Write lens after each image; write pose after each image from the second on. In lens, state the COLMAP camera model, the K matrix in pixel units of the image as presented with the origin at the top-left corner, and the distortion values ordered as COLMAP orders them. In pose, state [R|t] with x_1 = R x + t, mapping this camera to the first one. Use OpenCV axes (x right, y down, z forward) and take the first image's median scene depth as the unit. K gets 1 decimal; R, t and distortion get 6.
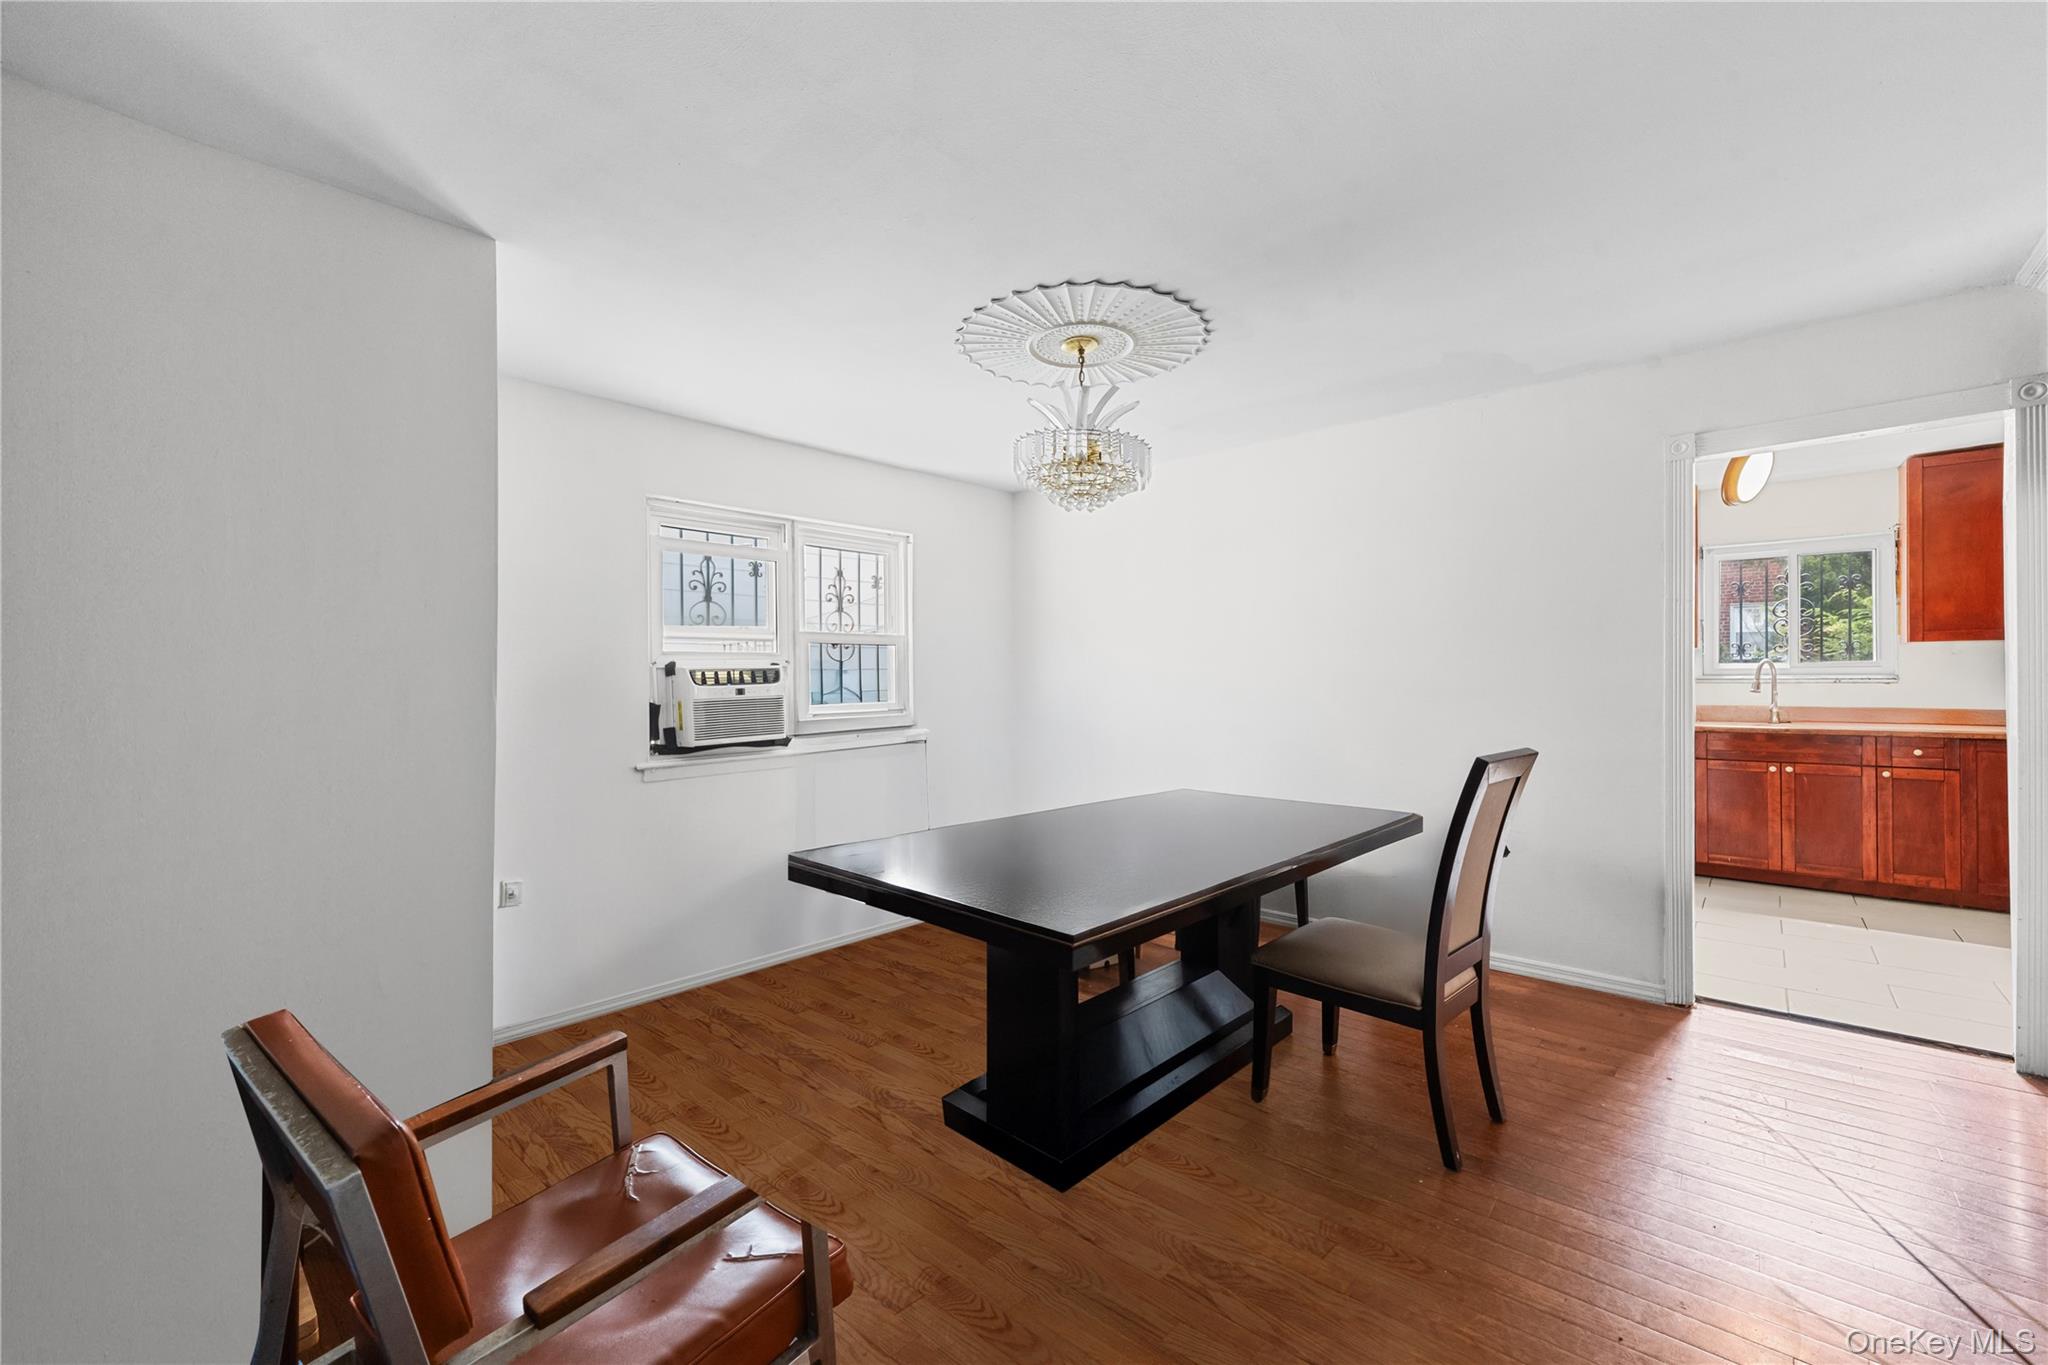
lens RADIAL K [[832.5, 0, 1015.3], [0, 832.5, 673.6], [0, 0, 1]] dist [0.002072, -0.000925]
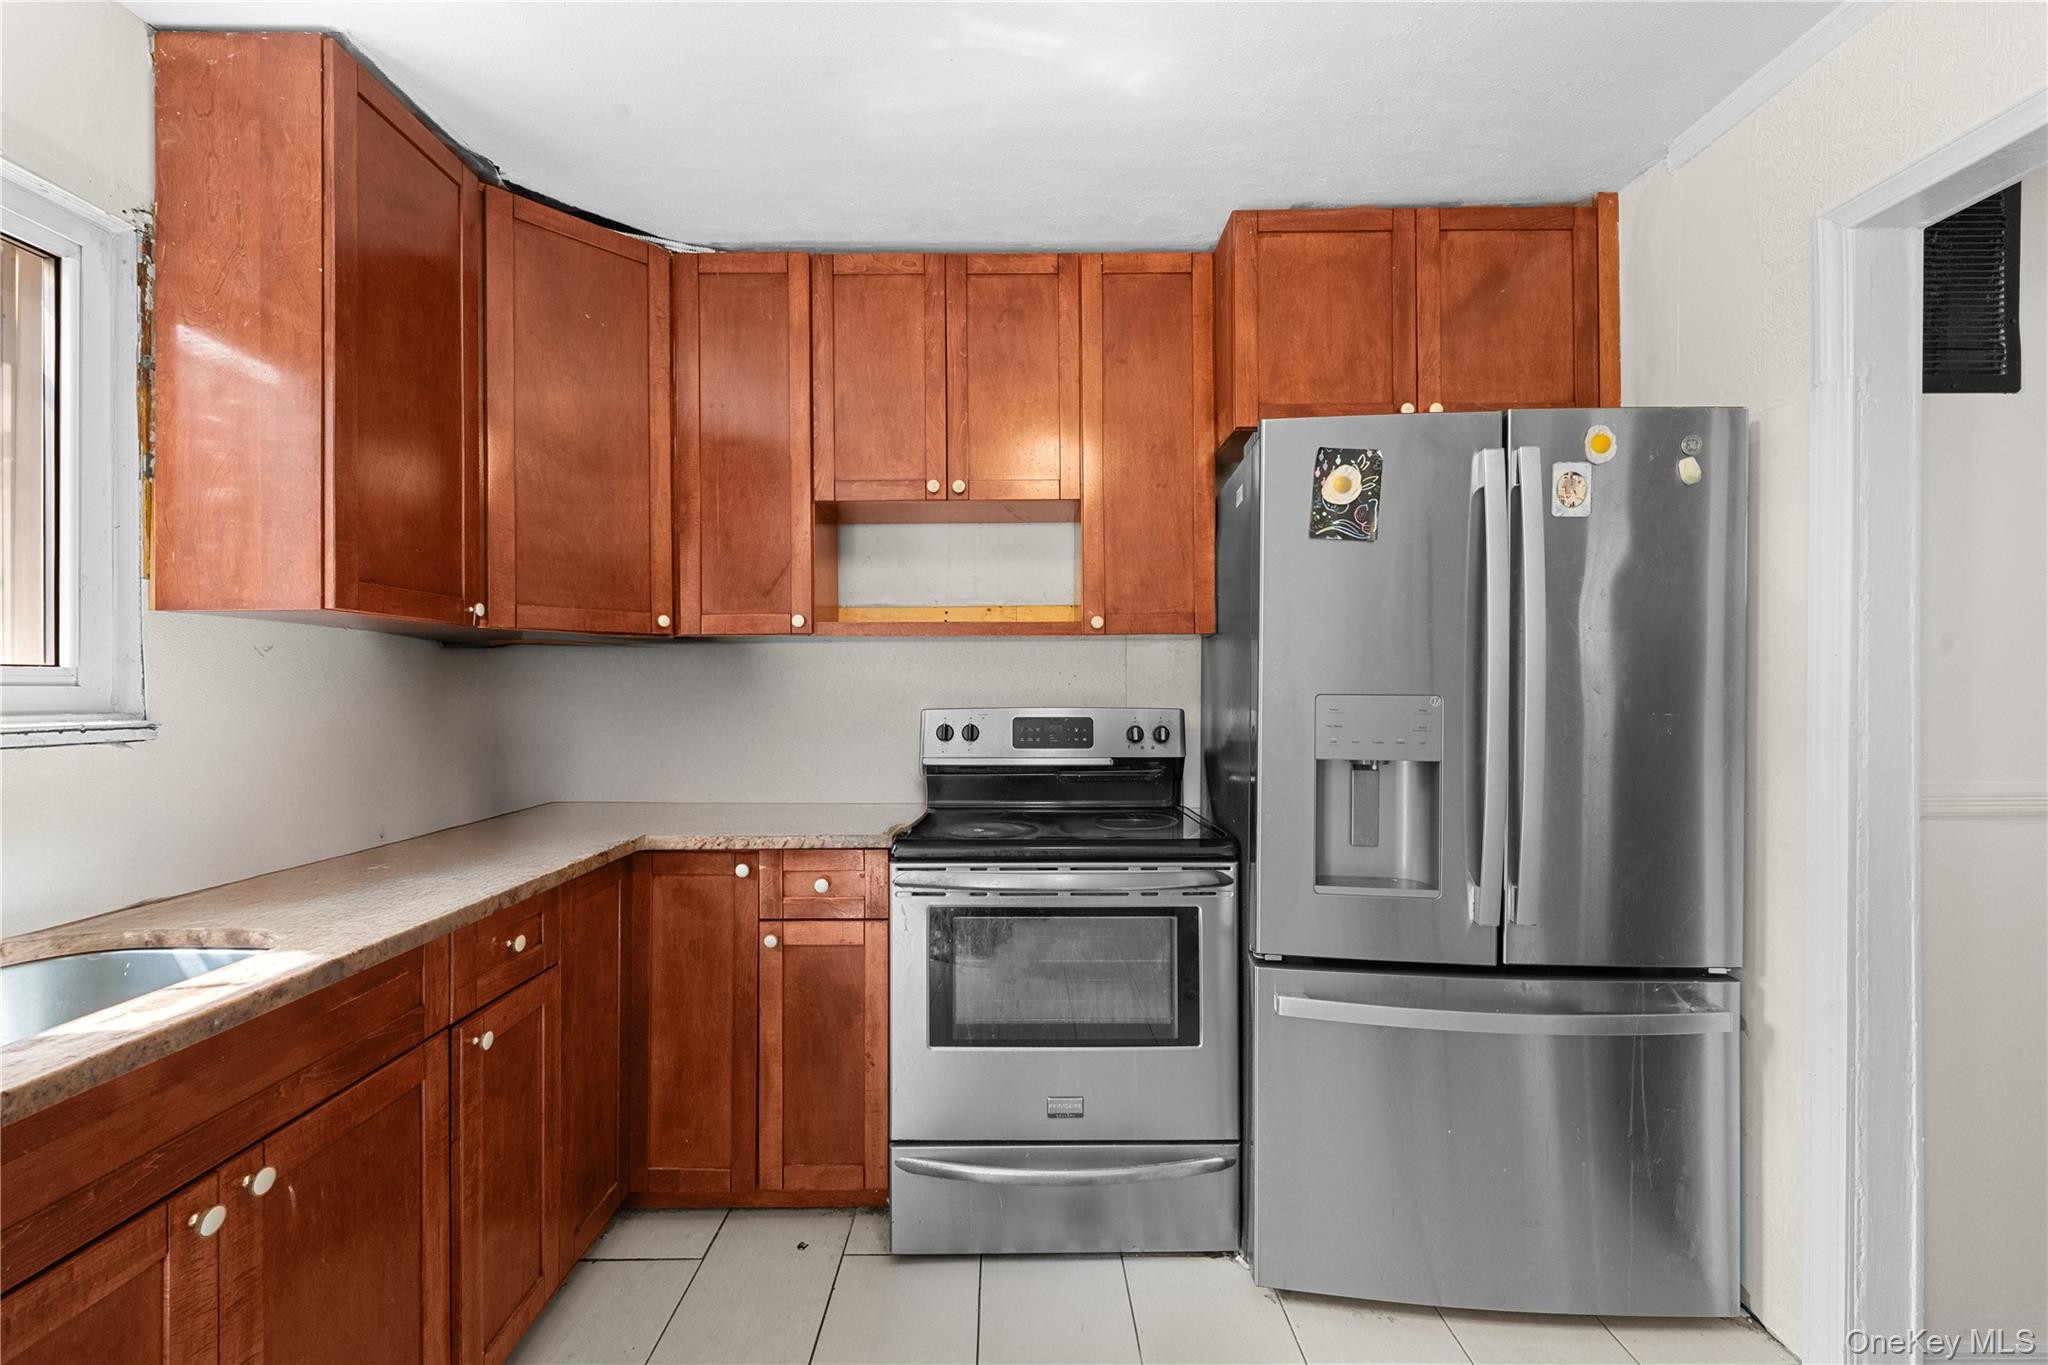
lens RADIAL K [[832.5, 0, 1006.6], [0, 832.5, 683.1], [0, 0, 1]] dist [0.002072, -0.000925]
pose [[-0.665140, 0.011606, 0.746628, 0.652158], [0.002785, 0.999911, -0.013062, -0.004453], [-0.746713, -0.006608, -0.665113, 1.000648]]
